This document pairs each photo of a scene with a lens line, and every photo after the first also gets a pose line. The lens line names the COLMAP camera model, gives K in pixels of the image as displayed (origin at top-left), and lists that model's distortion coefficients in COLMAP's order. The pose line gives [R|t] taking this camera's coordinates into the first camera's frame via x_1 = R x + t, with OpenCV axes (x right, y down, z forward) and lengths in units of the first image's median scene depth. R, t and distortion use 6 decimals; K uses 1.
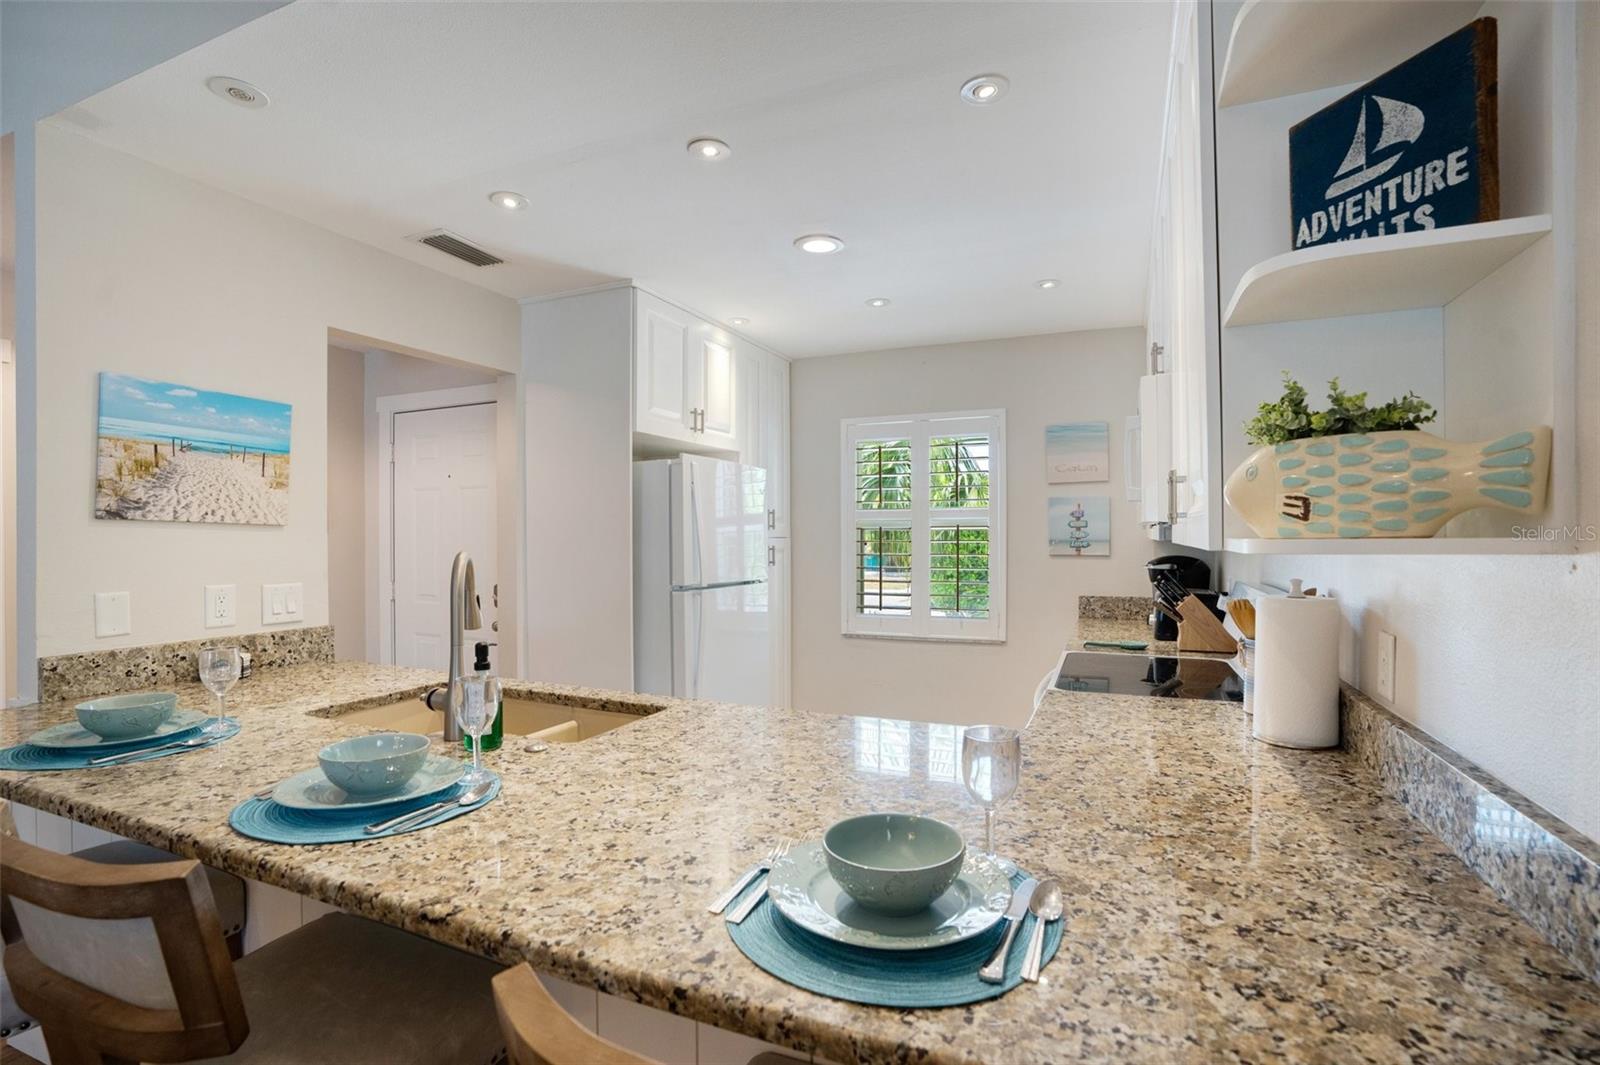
lens RADIAL K [[750.7, 0, 808.4], [0, 750.7, 566.0], [0, 0, 1]] dist [-0.069233, 0.024260]
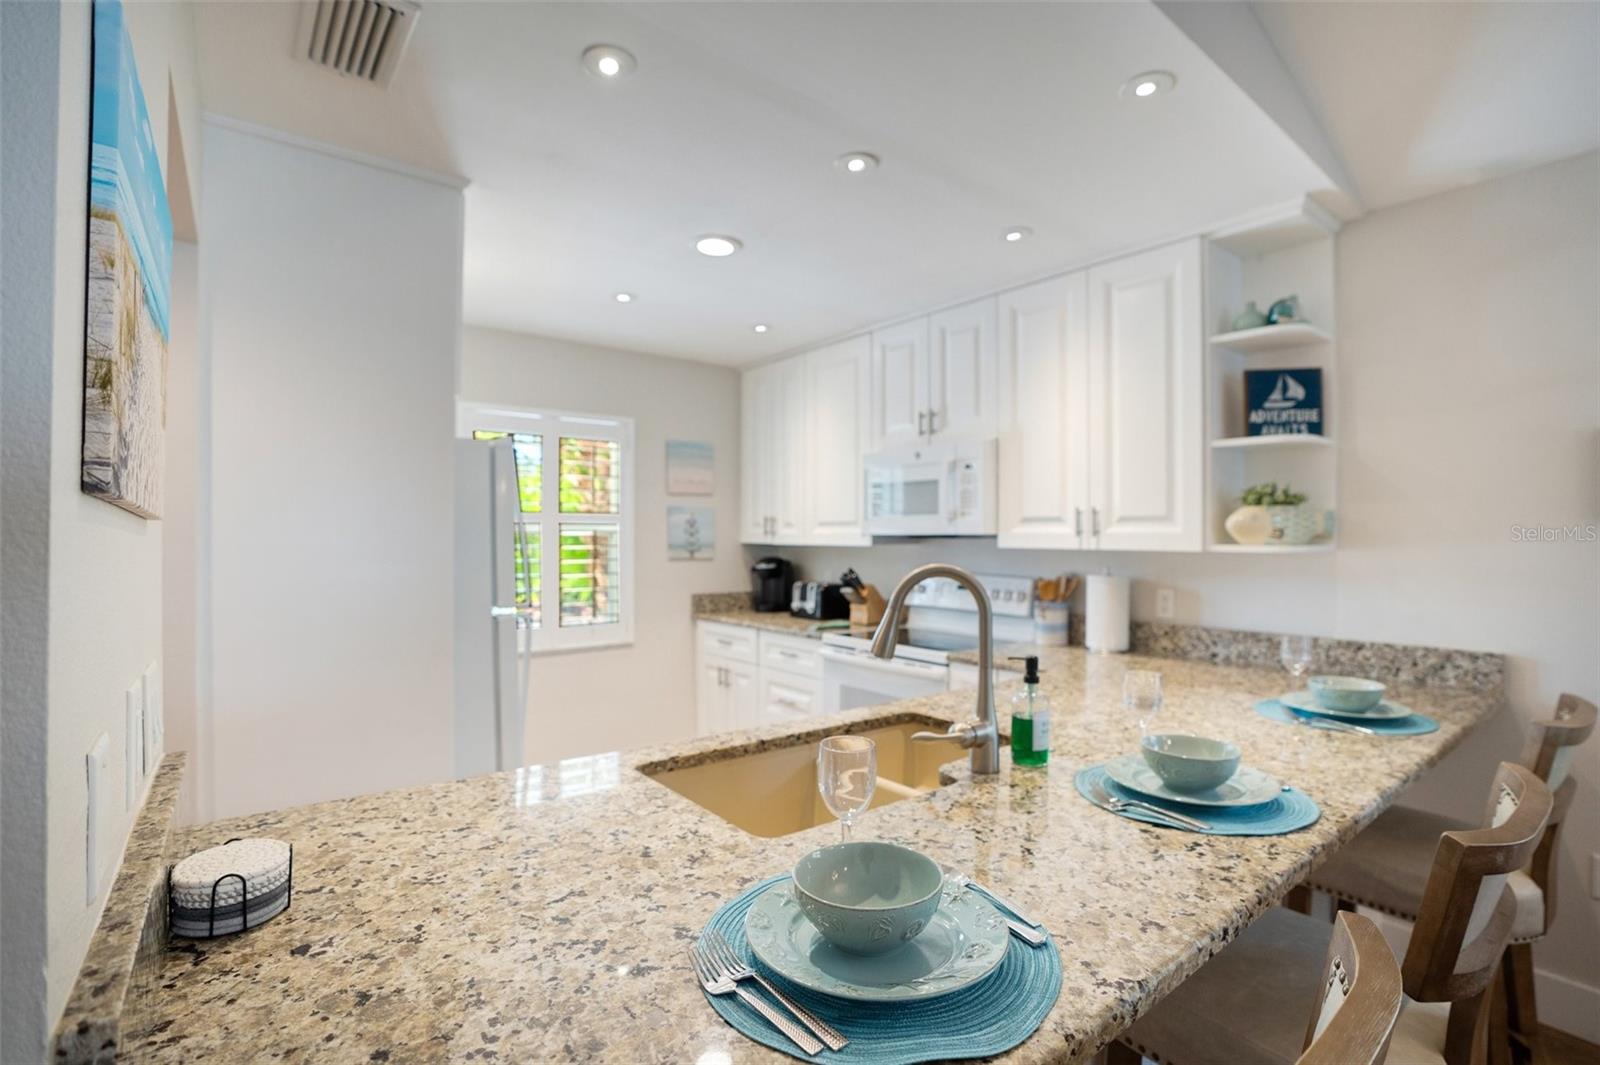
lens RADIAL K [[750.7, 0, 808.4], [0, 750.7, 566.0], [0, 0, 1]] dist [-0.069233, 0.024260]
pose [[0.468526, -0.031183, 0.882899, -1.046913], [0.033613, 0.999282, 0.017456, -0.031044], [-0.882810, 0.021498, 0.469238, 0.573676]]
